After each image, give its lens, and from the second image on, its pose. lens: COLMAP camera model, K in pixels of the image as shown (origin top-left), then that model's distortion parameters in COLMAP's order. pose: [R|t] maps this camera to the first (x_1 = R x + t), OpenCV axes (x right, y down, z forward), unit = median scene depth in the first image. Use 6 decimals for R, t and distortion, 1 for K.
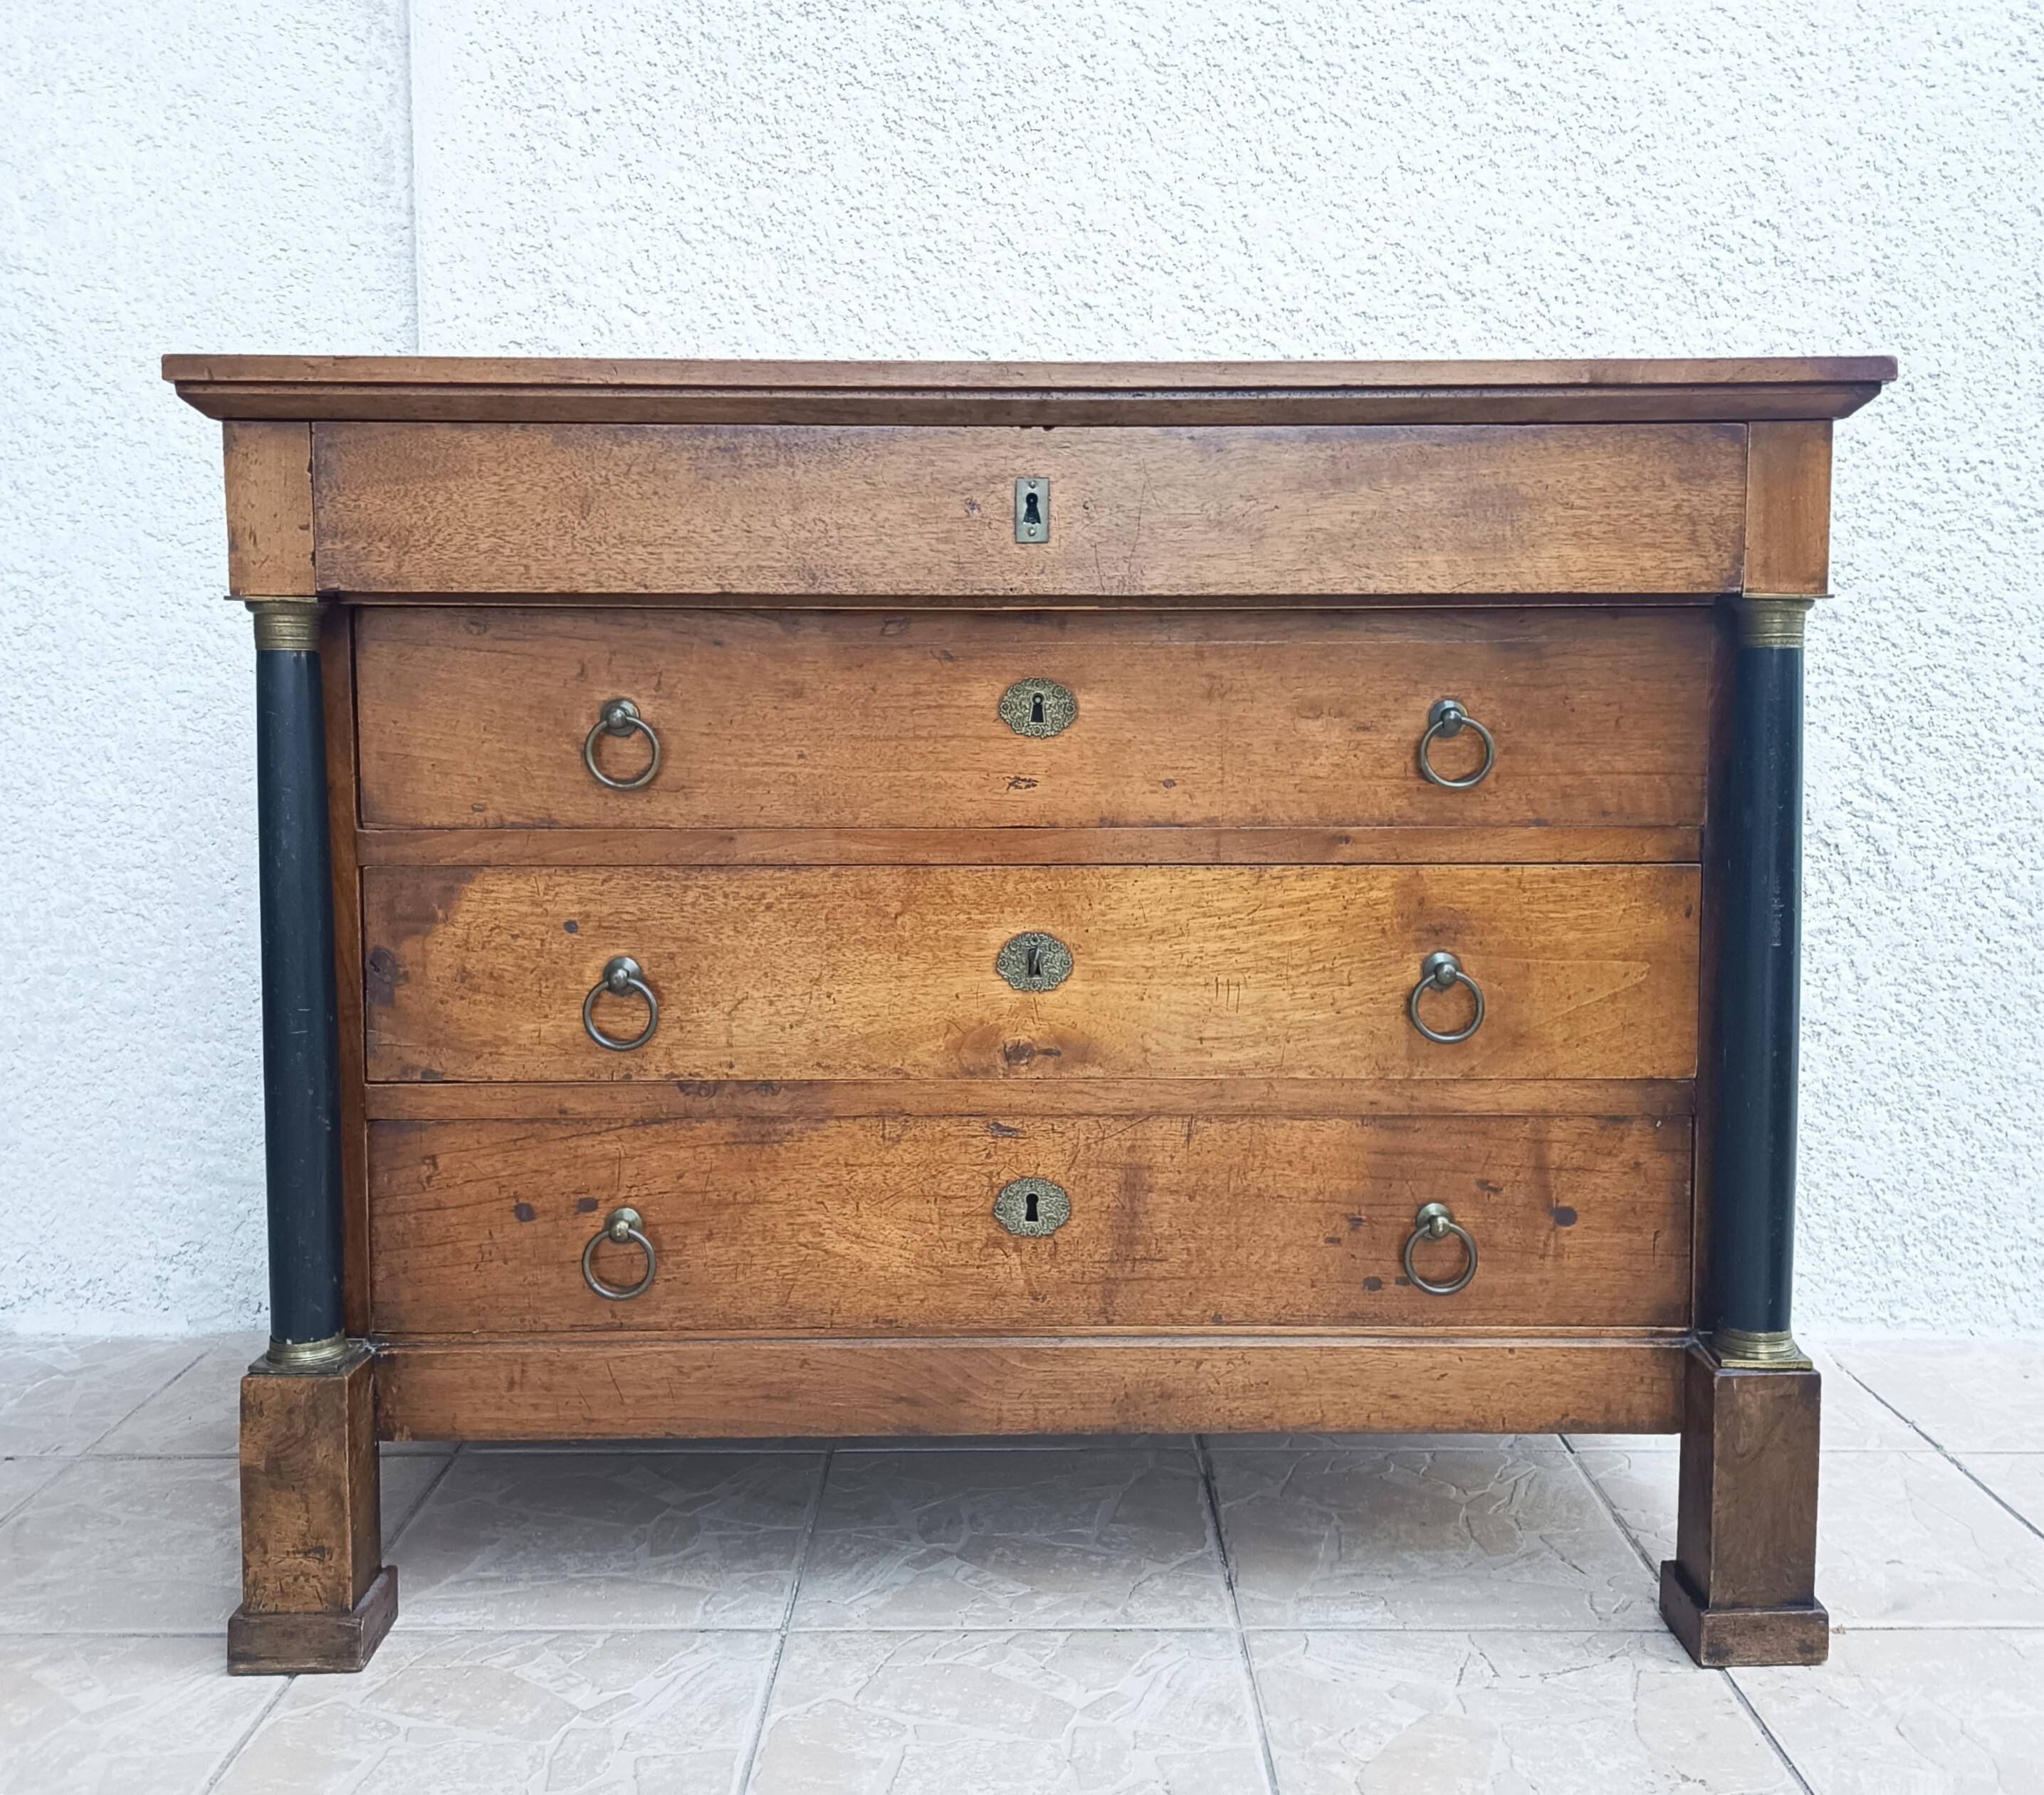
lens RADIAL K [[2020.9, 0, 1044.2], [0, 2020.9, 832.3], [0, 0, 1]] dist [0.014117, 0.000000]
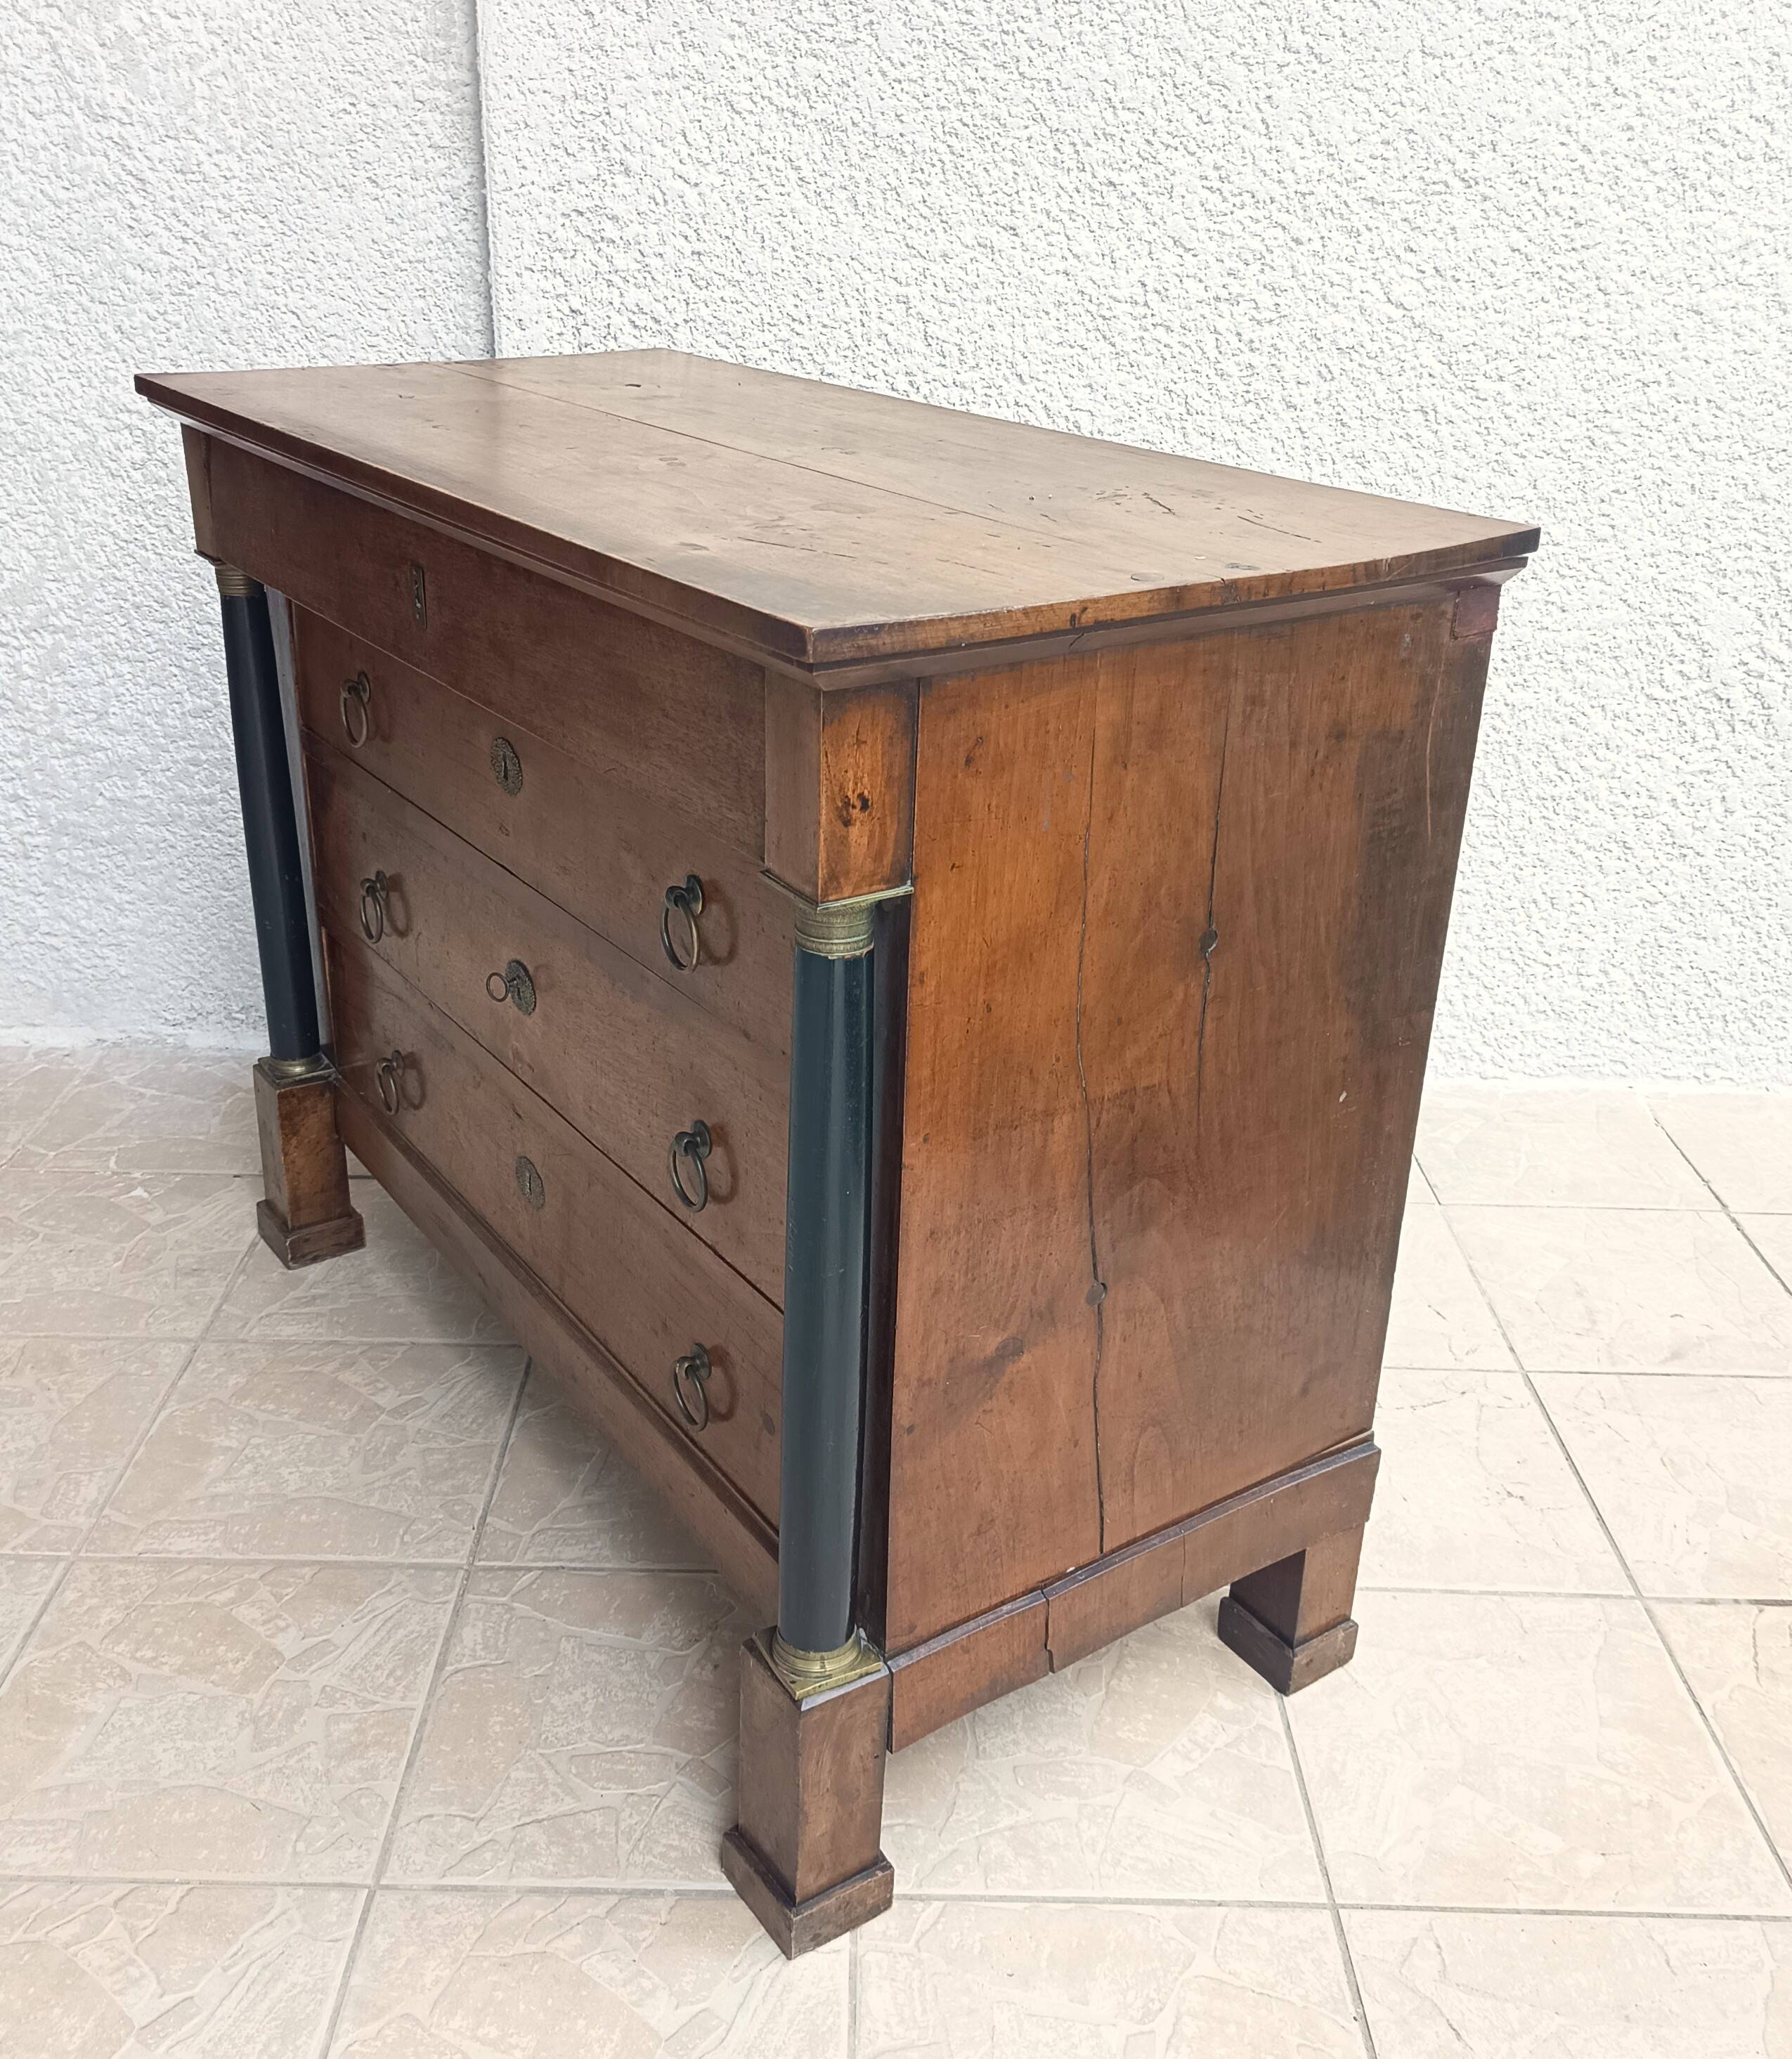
lens RADIAL K [[2035.7, 0, 870.4], [0, 2035.7, 1021.2], [0, 0, 1]] dist [0.014117, 0.000000]
pose [[0.999634, 0.027040, 0.000567, -0.131987], [-0.025545, 0.937061, 0.348231, -0.305827], [0.008885, -0.348118, 0.937408, -0.225120]]
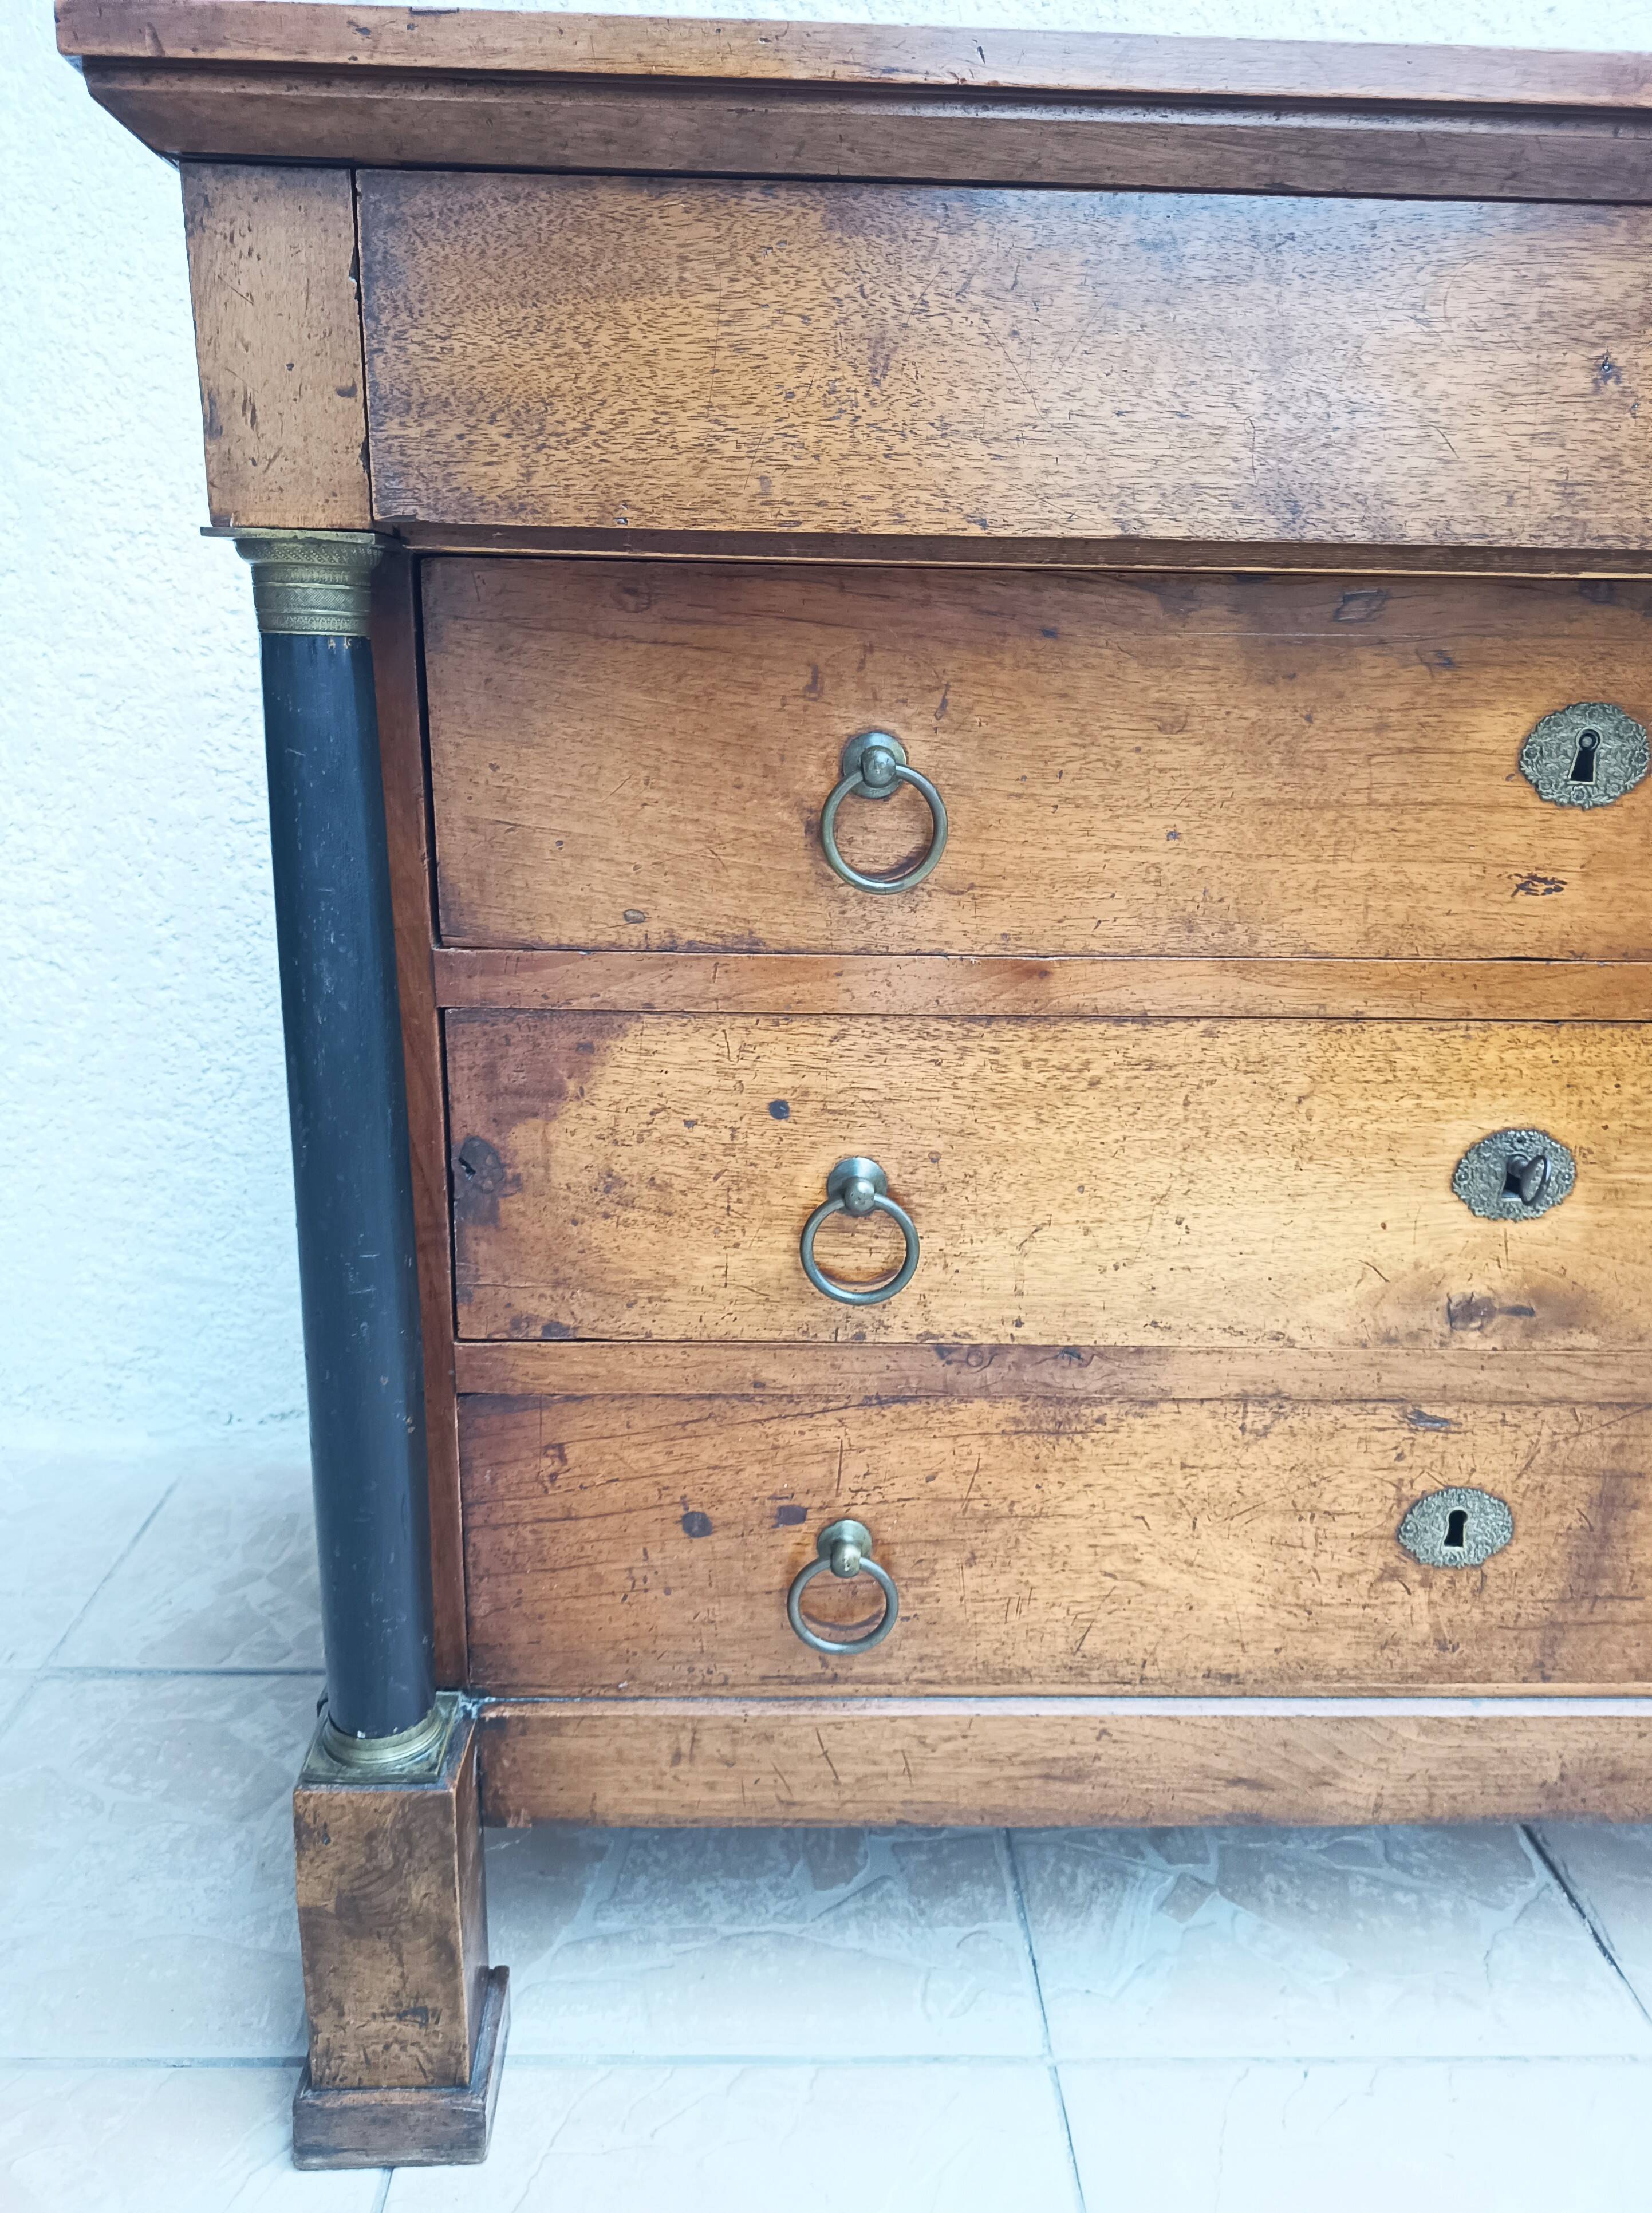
lens RADIAL K [[1633.7, 0, 792.5], [0, 1633.7, 1147.5], [0, 0, 1]] dist [0.030049, -0.049622]
pose [[0.999794, 0.014524, 0.014211, -0.233671], [-0.017274, 0.975793, 0.218012, -0.050210], [-0.010700, -0.218213, 0.975843, 0.500883]]
